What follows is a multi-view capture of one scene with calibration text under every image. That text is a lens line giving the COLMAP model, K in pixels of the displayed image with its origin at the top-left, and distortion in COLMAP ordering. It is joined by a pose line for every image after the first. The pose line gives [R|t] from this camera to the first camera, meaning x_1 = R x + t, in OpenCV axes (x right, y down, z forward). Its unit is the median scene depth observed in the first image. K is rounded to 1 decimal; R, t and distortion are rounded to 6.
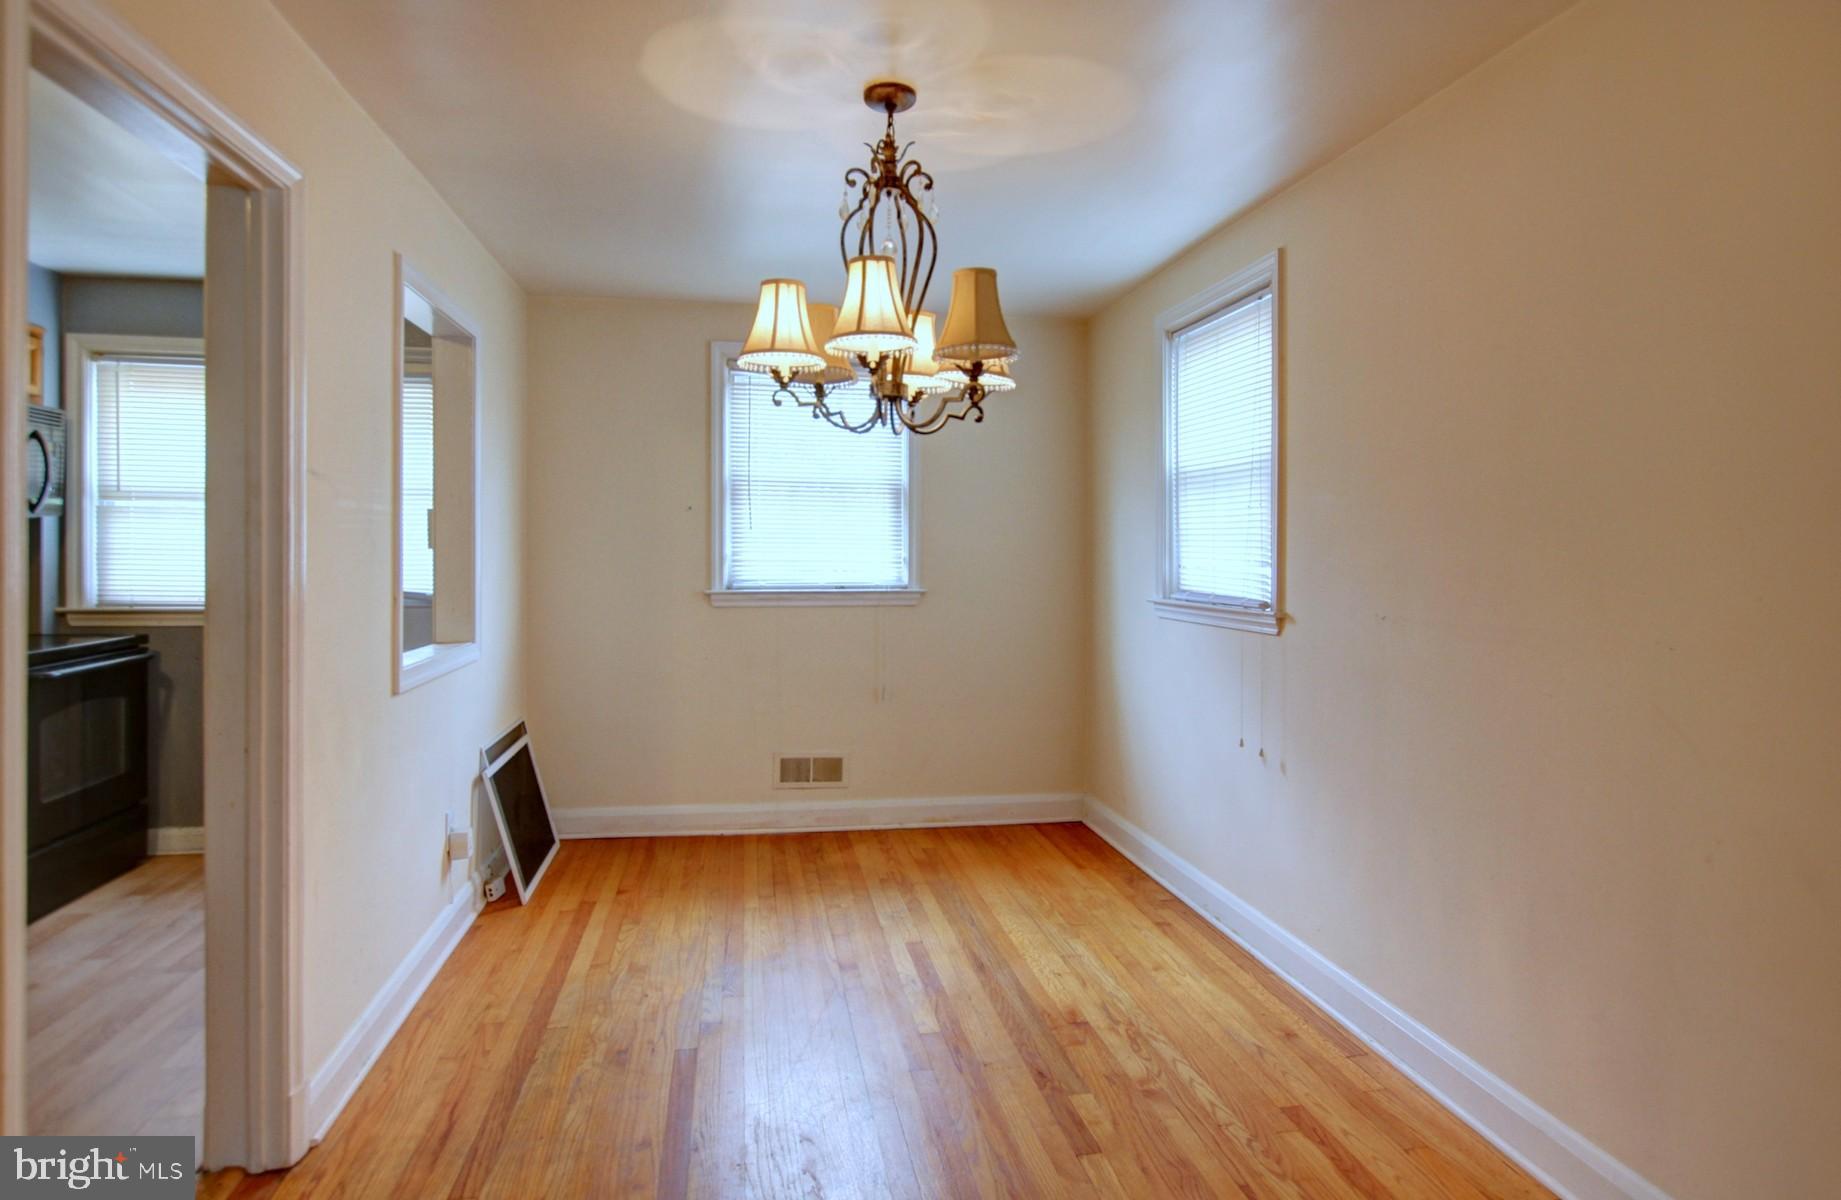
lens RADIAL K [[1042.8, 0, 913.7], [0, 1042.8, 560.3], [0, 0, 1]] dist [0.024544, 0.000782]
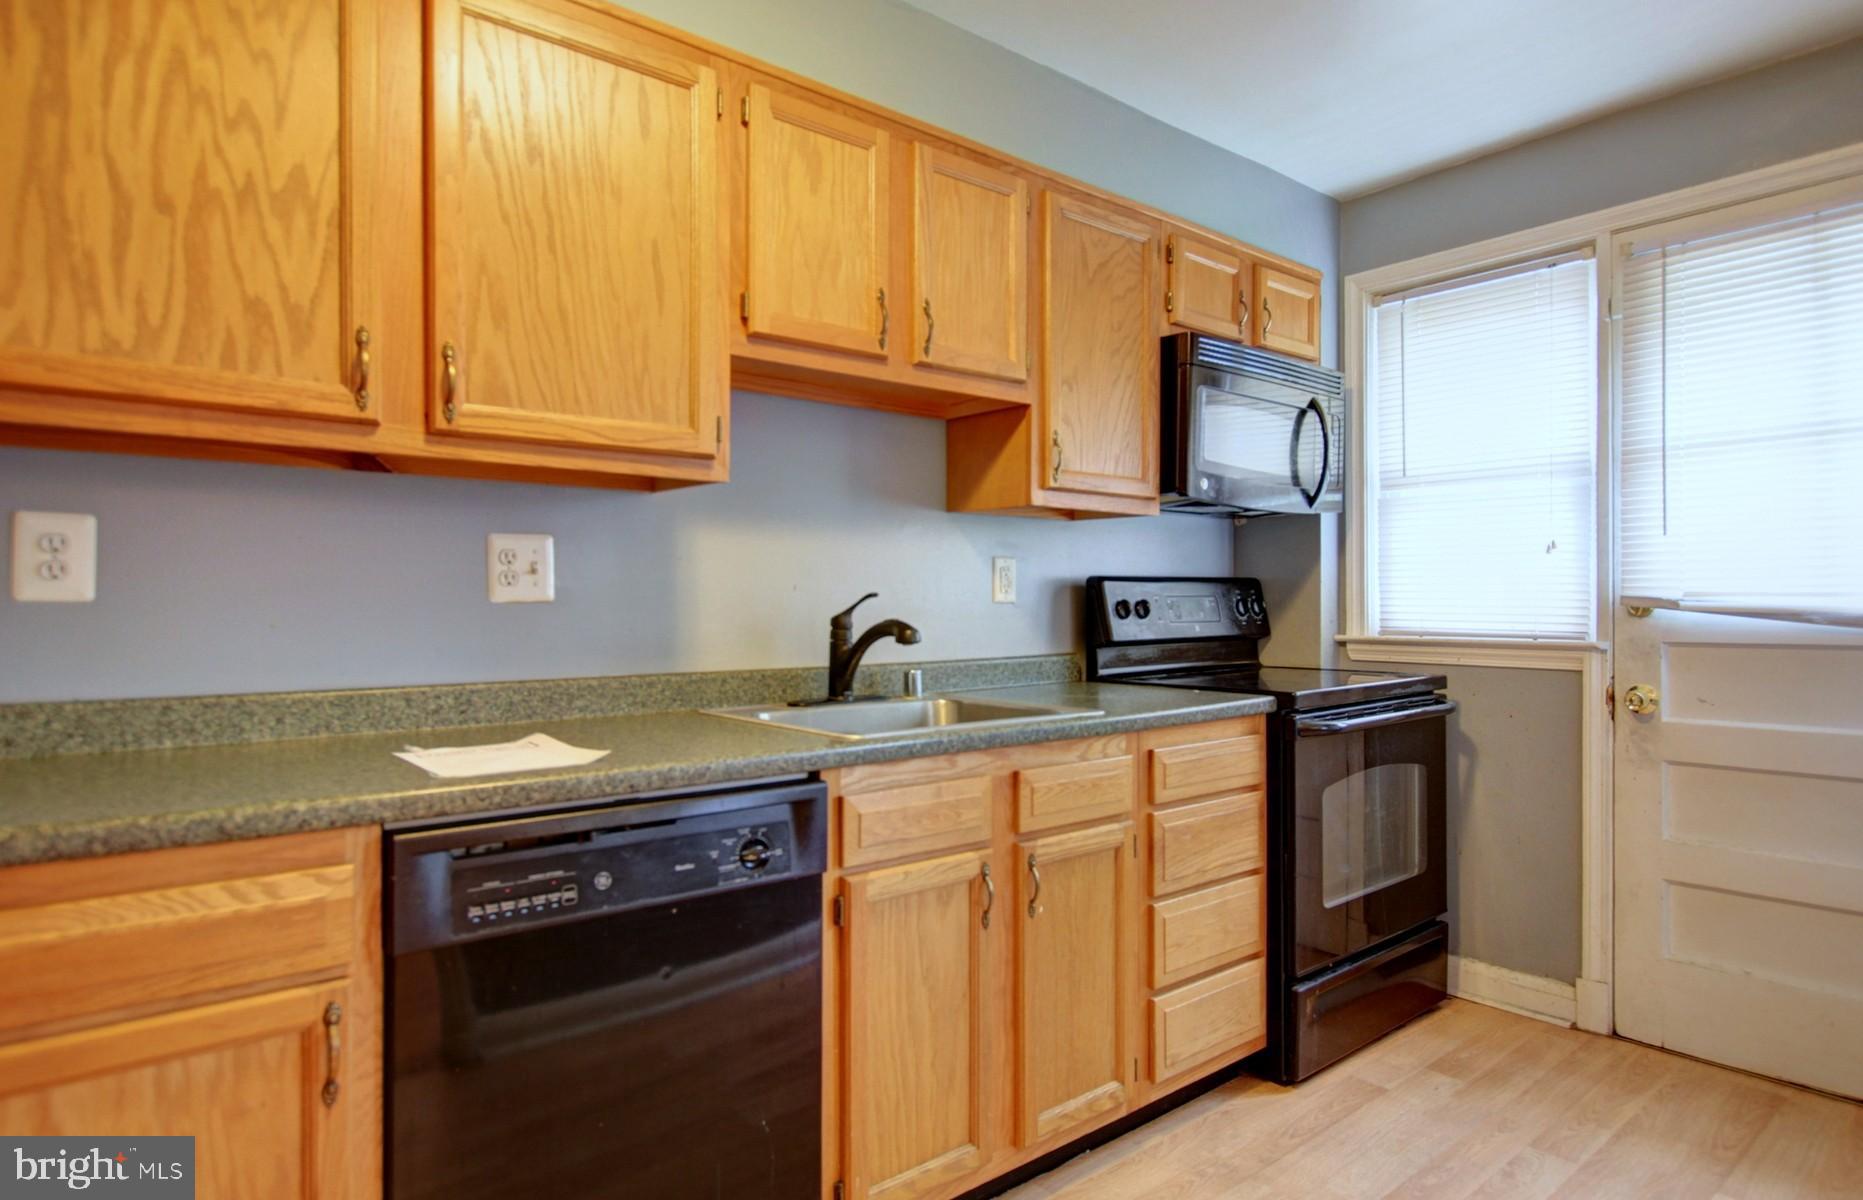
lens RADIAL K [[1052.1, 0, 931.5], [0, 1052.1, 600.0], [0, 0, 1]] dist [0.001070, -0.001418]
pose [[0.505448, -0.012791, -0.862763, -0.306174], [0.001847, 0.999904, -0.013742, 0.029970], [0.862855, 0.005352, 0.505423, 0.370611]]
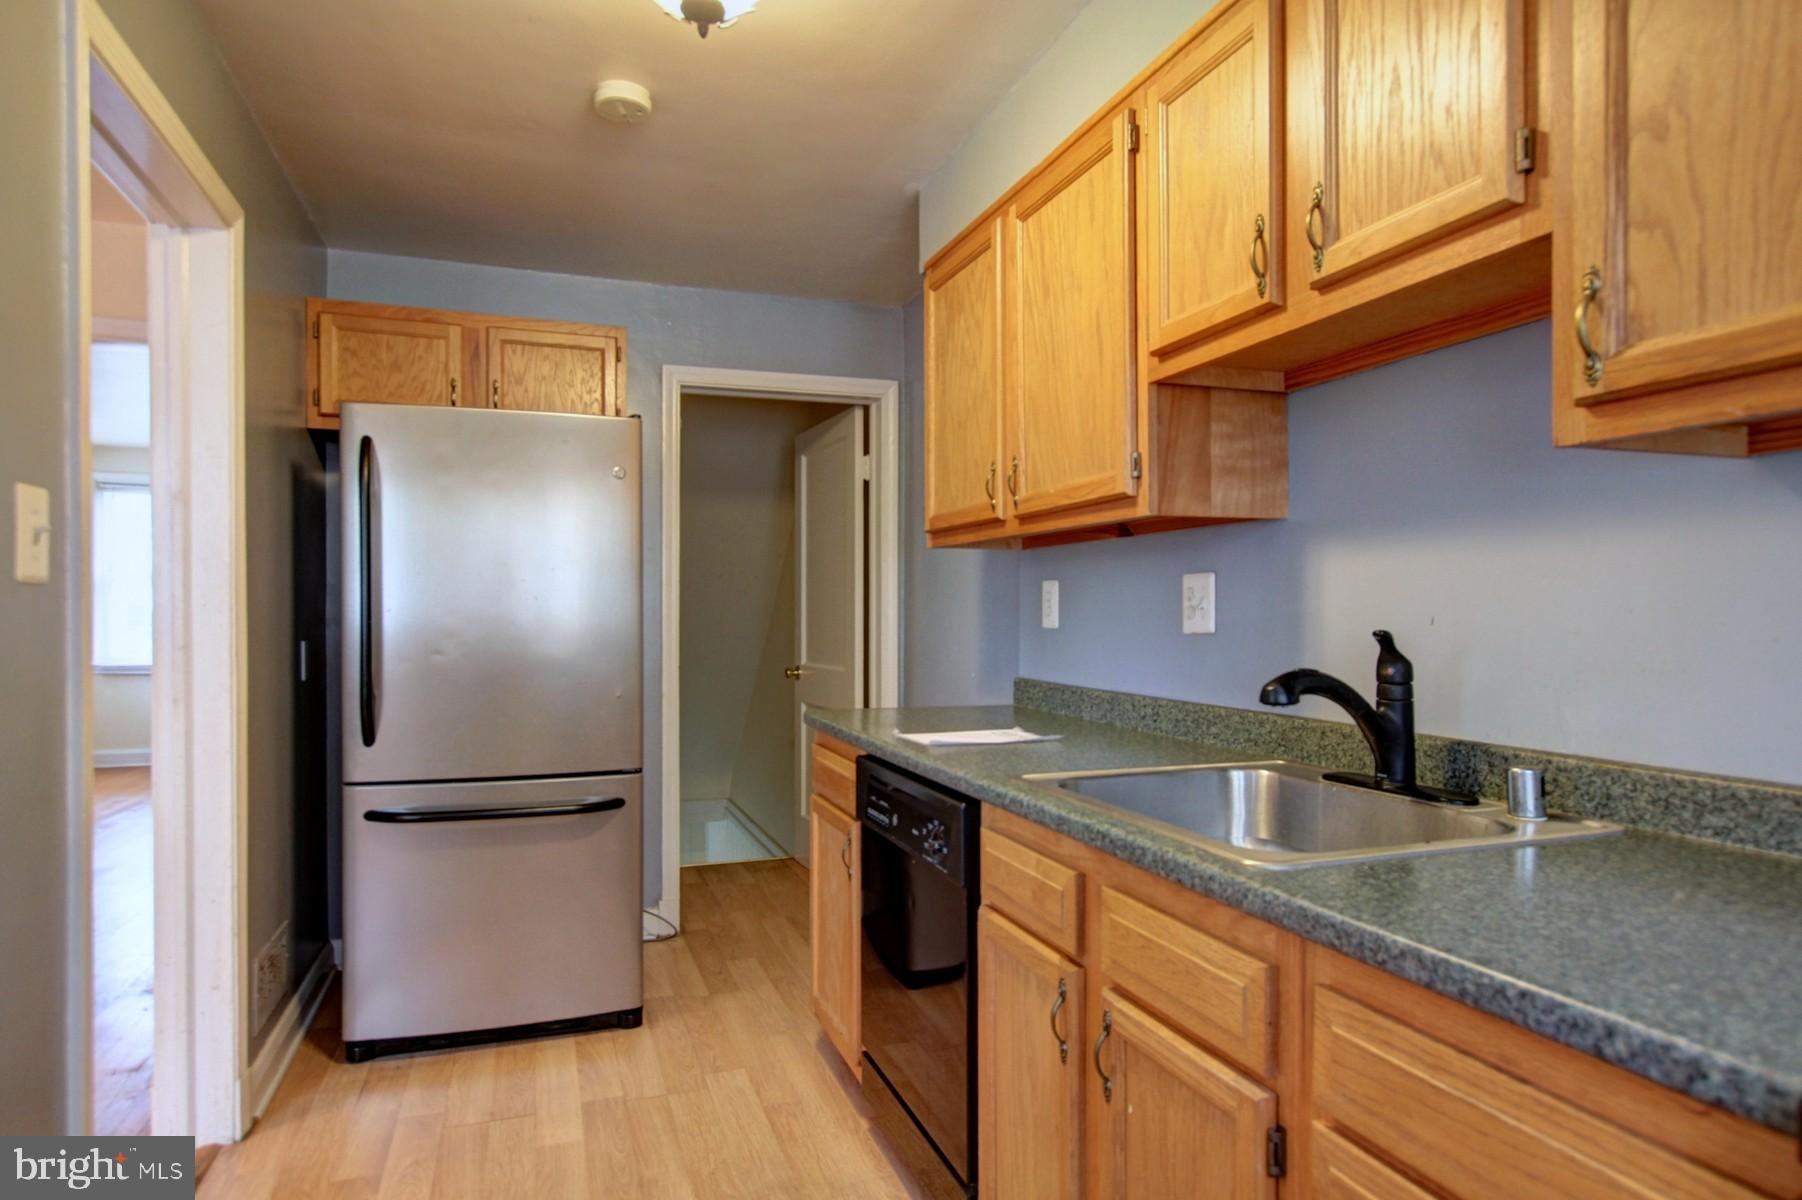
lens RADIAL K [[1001.2, 0, 858.1], [0, 1001.2, 619.3], [0, 0, 1]] dist [0.002449, 0.000526]
pose [[-0.988522, -0.007856, -0.150874, -0.551681], [-0.009555, 0.999899, 0.010540, 0.013714], [0.150776, 0.011860, -0.988497, 0.911488]]
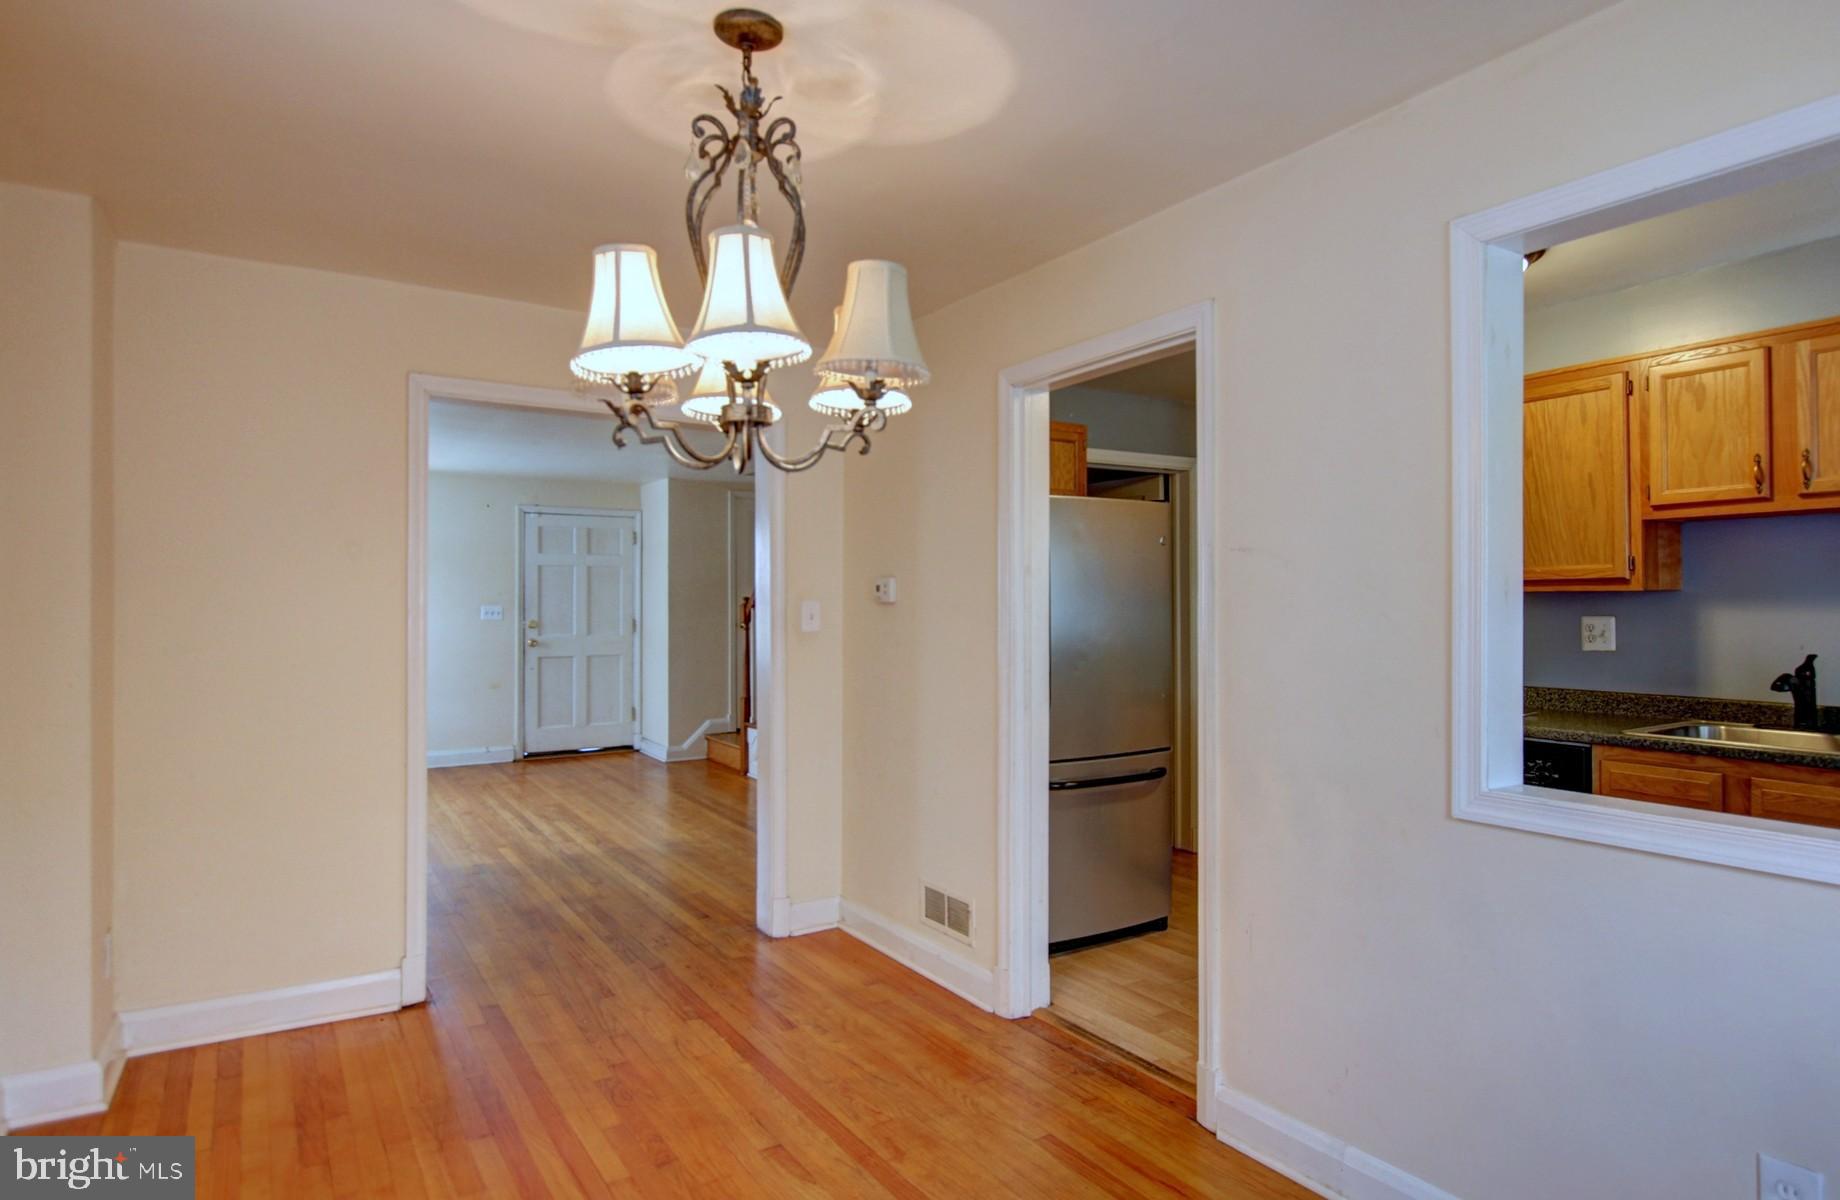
lens RADIAL K [[1006.5, 0, 920.0], [0, 1006.5, 600.0], [0, 0, 1]] dist [0.001314, -0.000714]
pose [[-0.923303, -0.007144, -0.384007, 0.073843], [-0.006250, 0.999974, -0.003574, -0.012629], [0.384023, -0.000900, -0.923323, 1.020347]]
